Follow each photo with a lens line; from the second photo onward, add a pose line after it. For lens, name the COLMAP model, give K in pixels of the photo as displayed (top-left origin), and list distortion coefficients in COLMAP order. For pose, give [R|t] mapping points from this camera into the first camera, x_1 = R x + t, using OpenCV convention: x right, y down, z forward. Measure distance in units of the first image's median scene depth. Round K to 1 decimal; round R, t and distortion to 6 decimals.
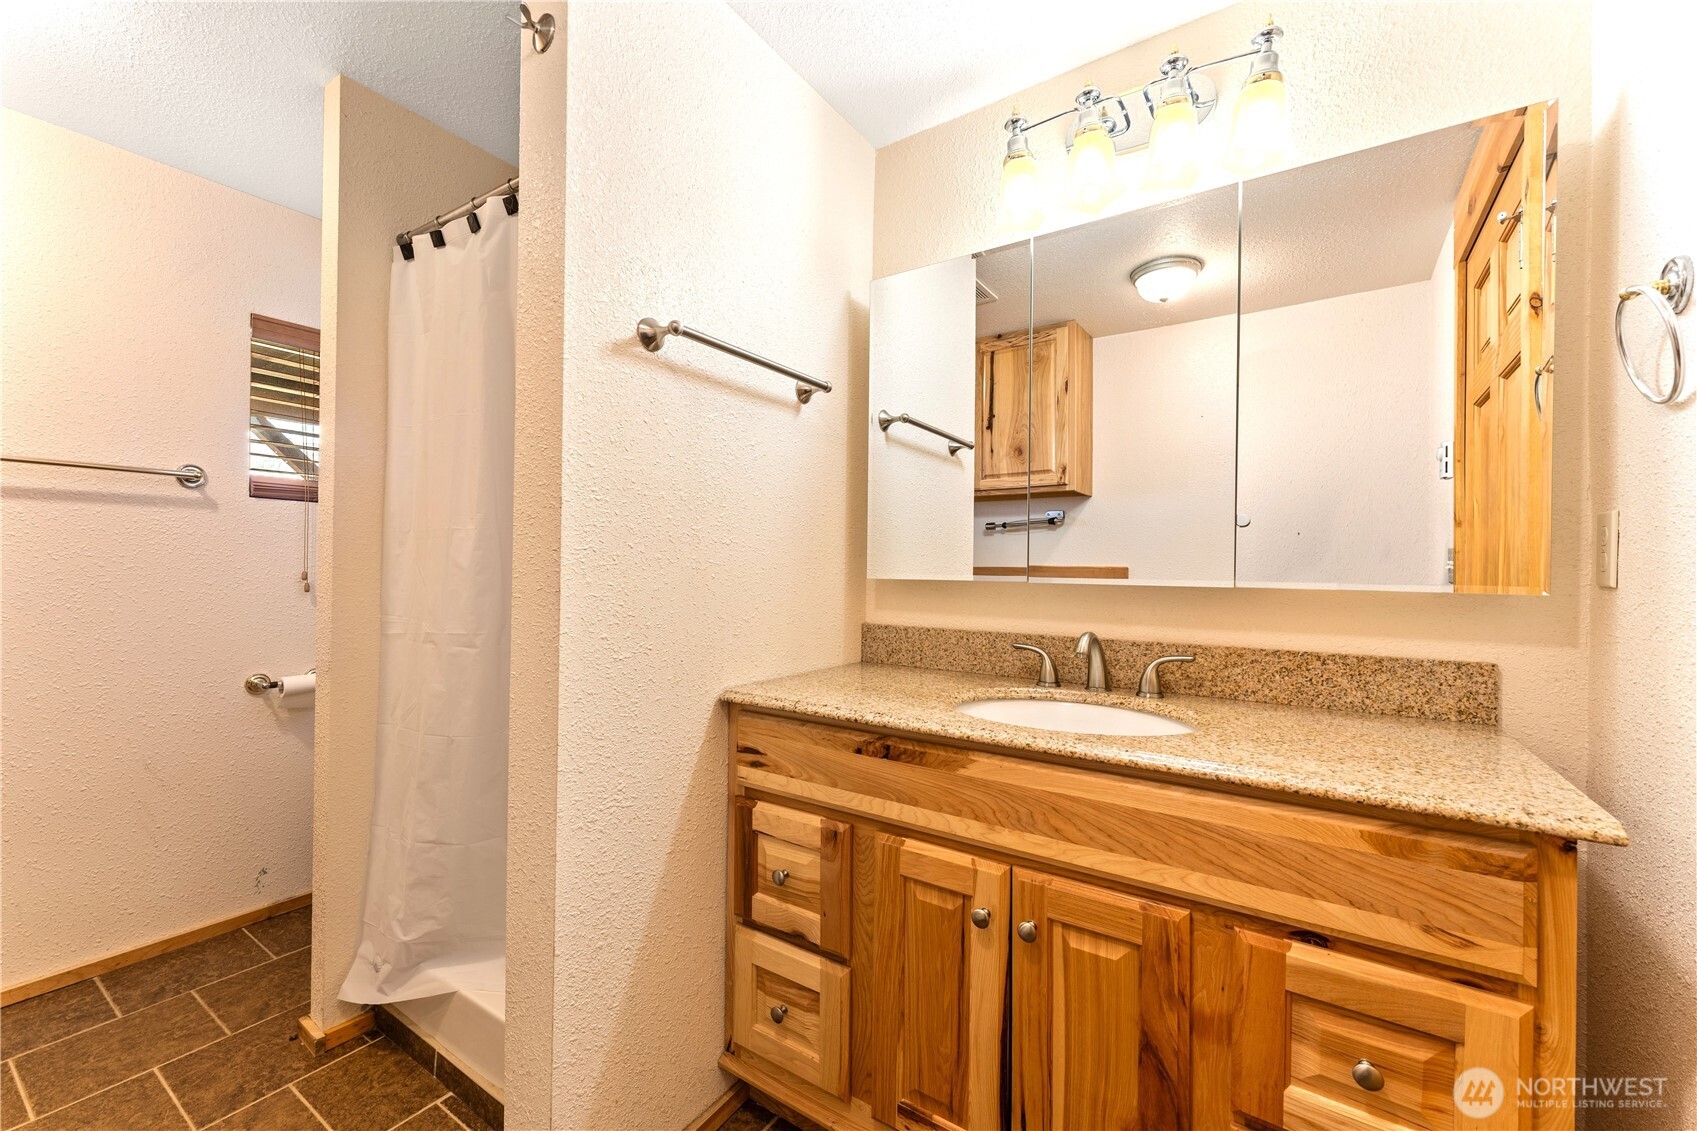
lens RADIAL K [[687.4, 0, 848.5], [0, 687.4, 565.5], [0, 0, 1]] dist [-0.000555, -0.000035]
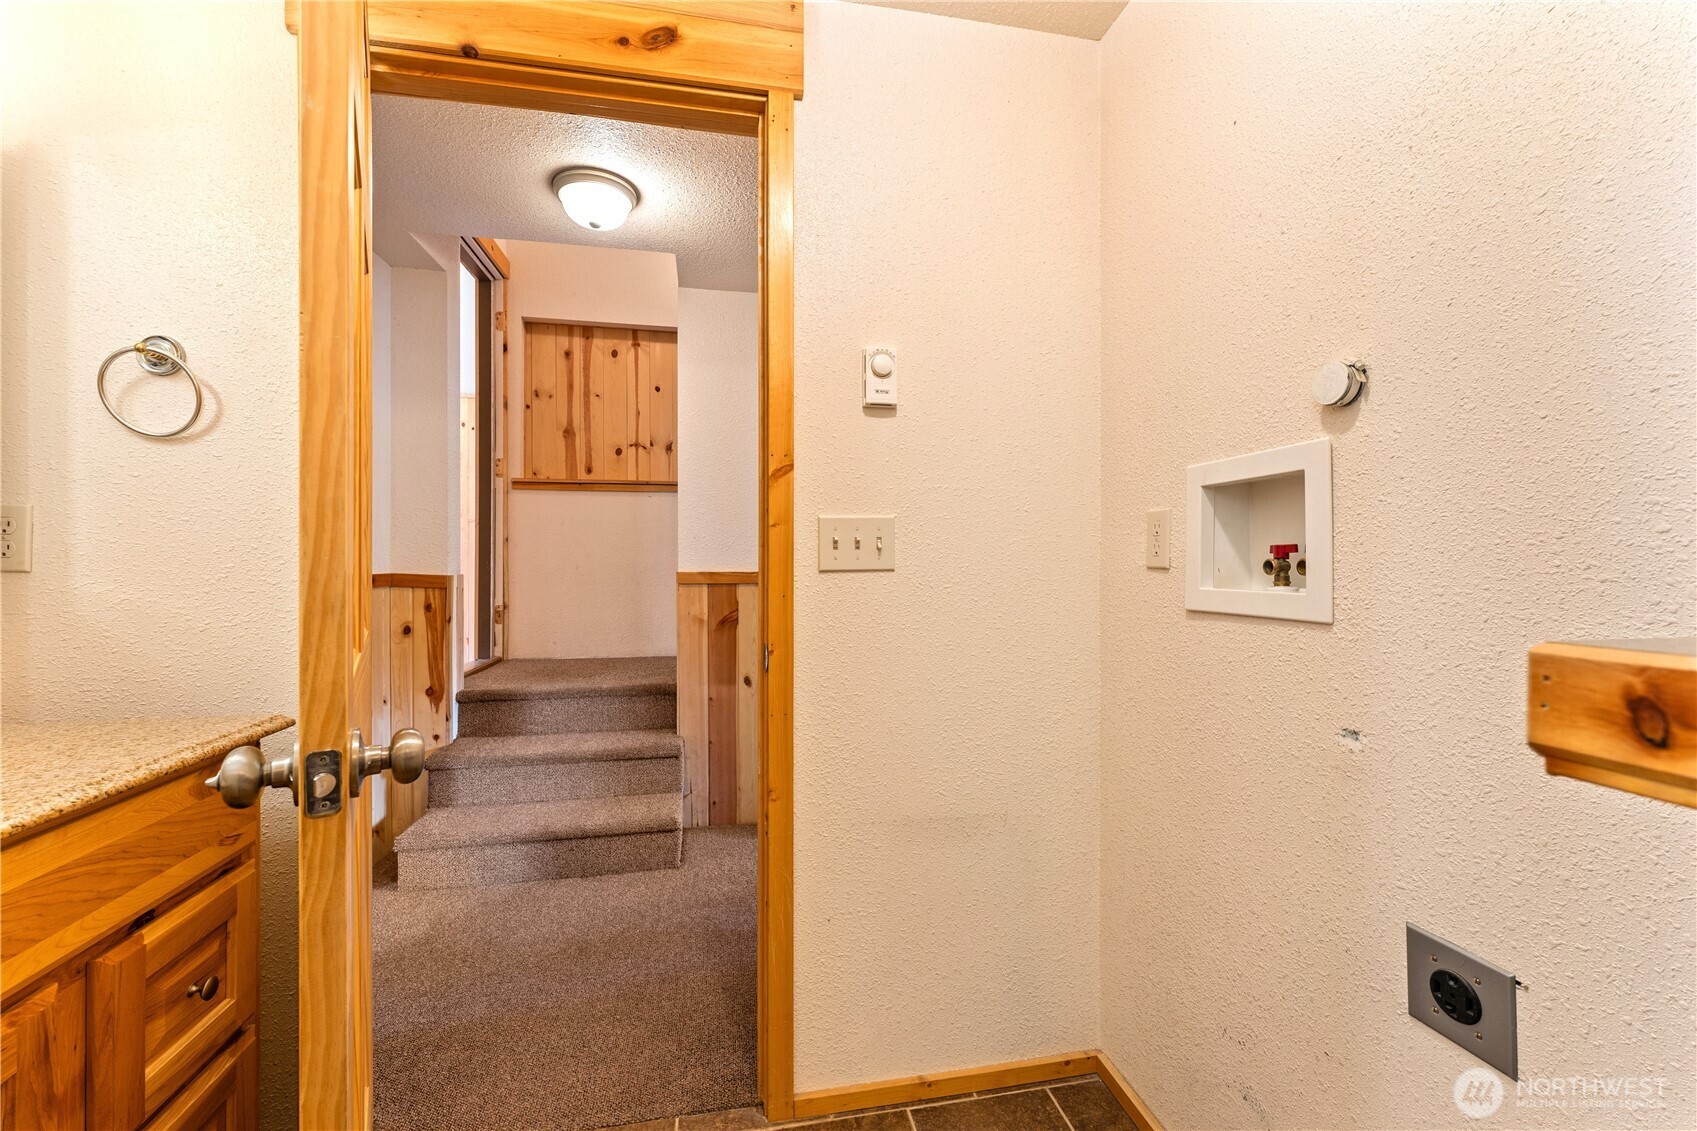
lens RADIAL K [[687.4, 0, 848.5], [0, 687.4, 565.5], [0, 0, 1]] dist [-0.000555, -0.000035]
pose [[-0.706249, -0.014511, 0.707814, -0.783524], [-0.010672, 0.999895, 0.009850, -0.003737], [-0.707883, -0.000597, -0.706330, 0.986266]]
